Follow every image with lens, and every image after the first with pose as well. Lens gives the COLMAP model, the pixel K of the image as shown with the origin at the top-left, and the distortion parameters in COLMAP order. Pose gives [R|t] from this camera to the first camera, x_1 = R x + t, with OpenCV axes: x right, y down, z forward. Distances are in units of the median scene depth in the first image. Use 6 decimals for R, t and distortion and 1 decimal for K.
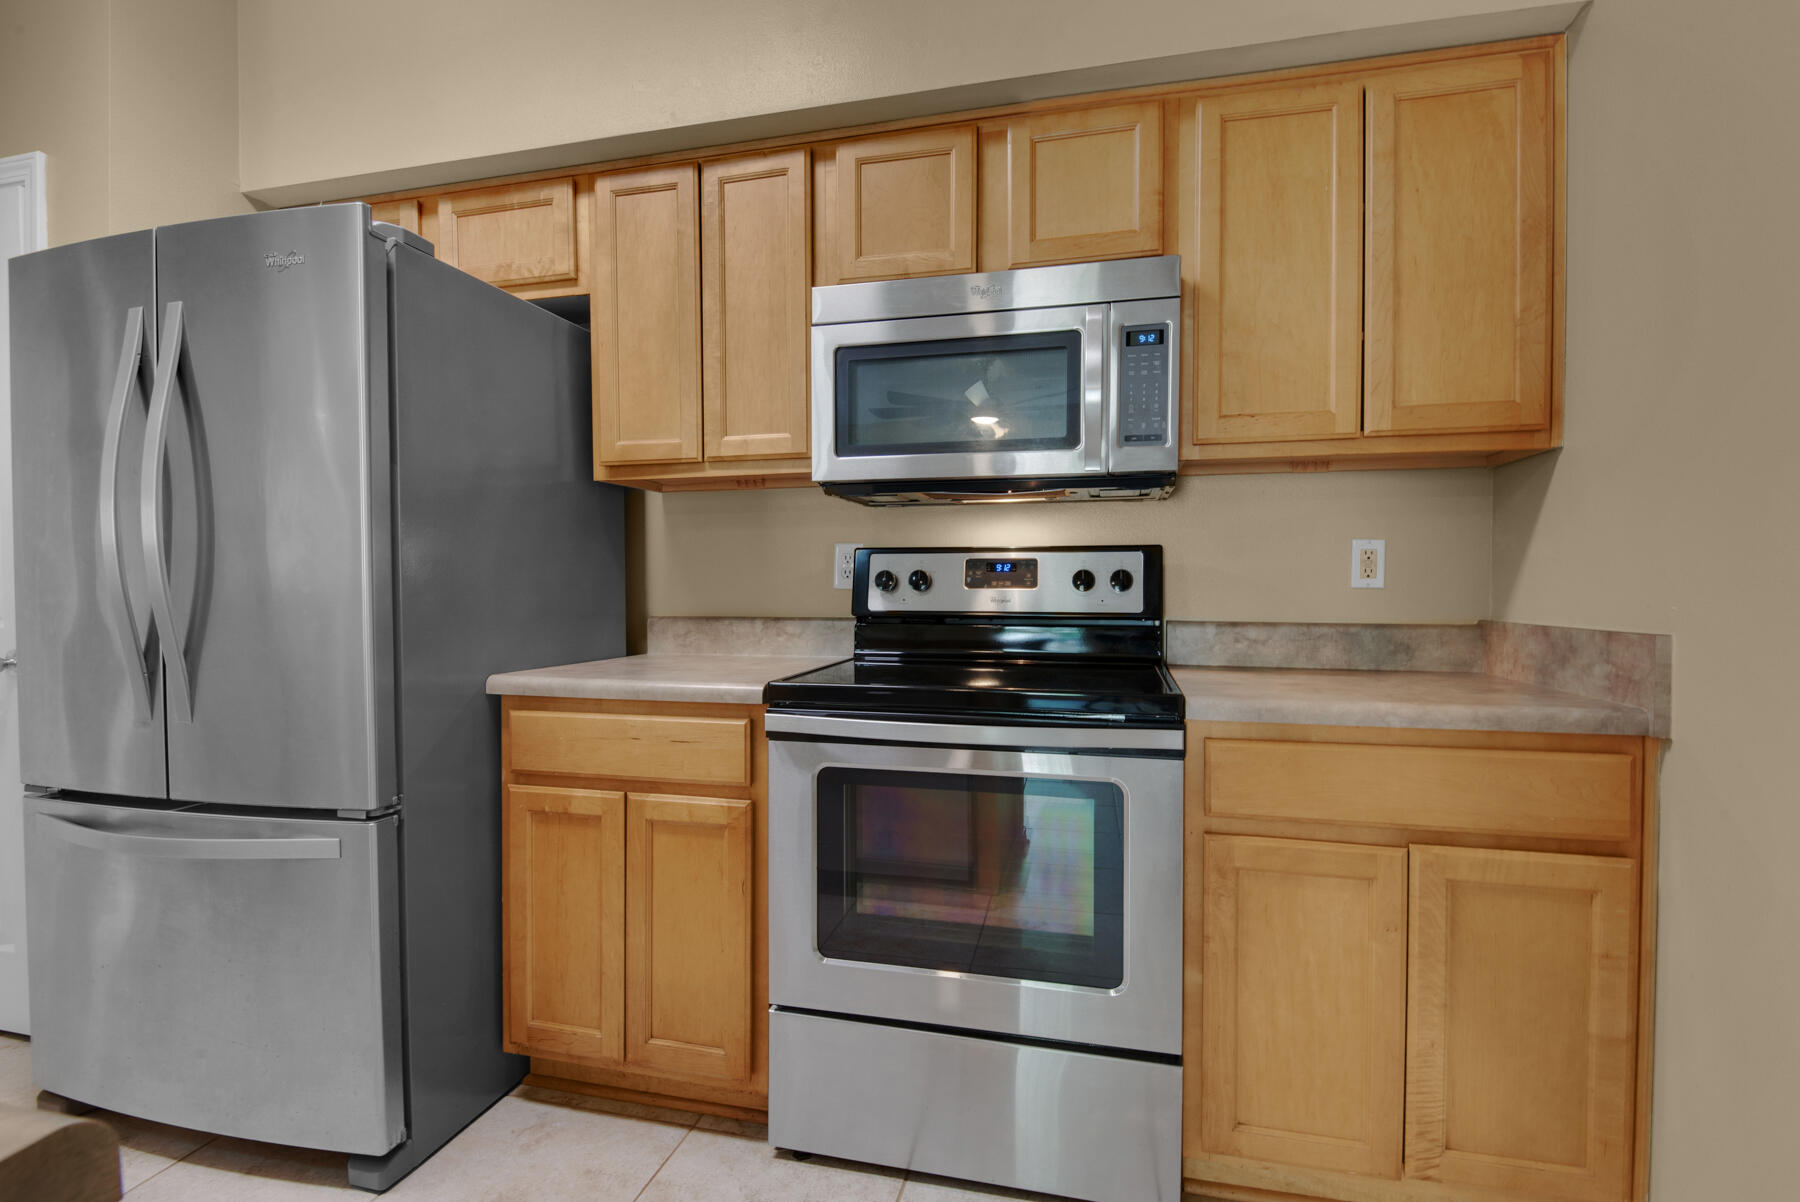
lens RADIAL K [[905.1, 0, 886.9], [0, 905.1, 594.6], [0, 0, 1]] dist [-0.011981, -0.000826]
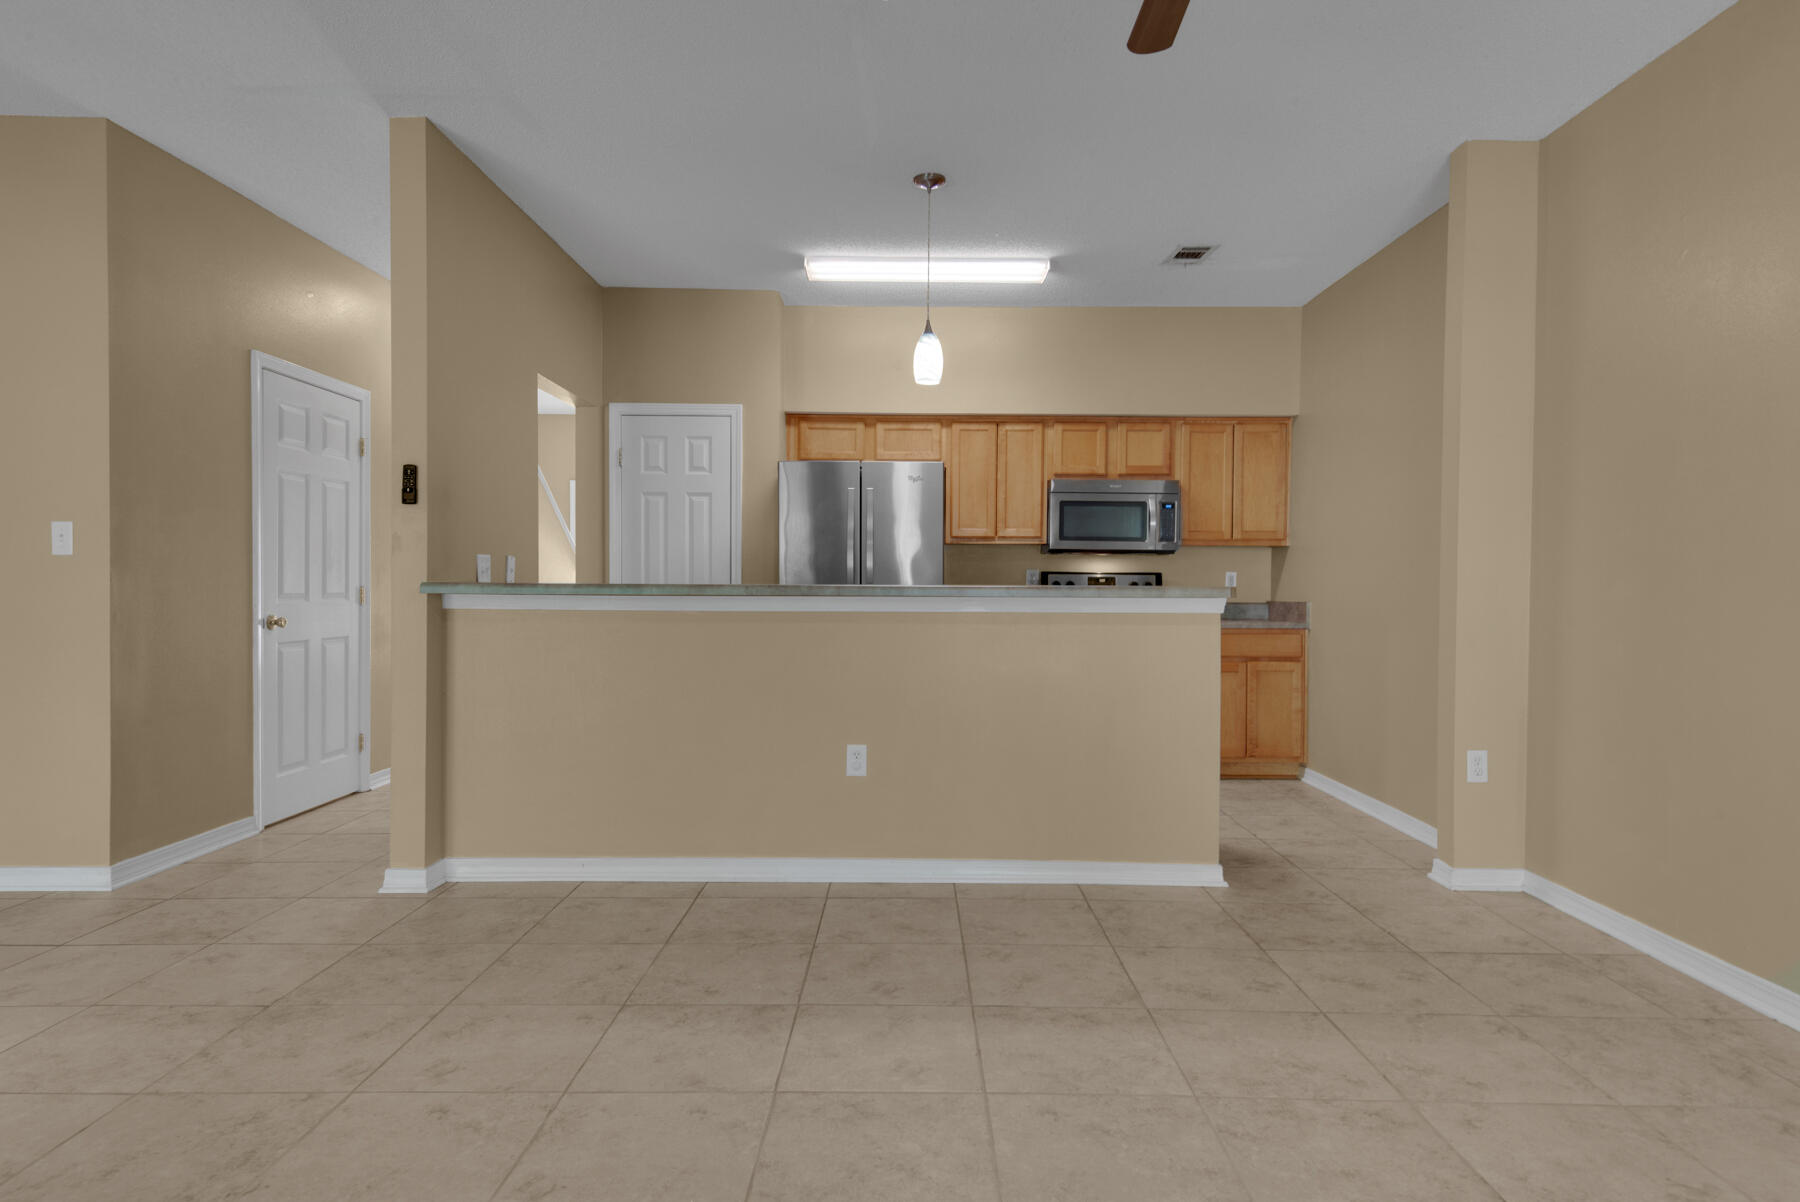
lens RADIAL K [[1026.8, 0, 921.3], [0, 1026.8, 594.8], [0, 0, 1]] dist [0.043496, -0.020890]
pose [[0.971516, 0.007377, 0.236859, -1.201511], [-0.006394, 0.999967, -0.004917, 0.033848], [-0.236888, 0.003262, 0.971532, -1.950814]]
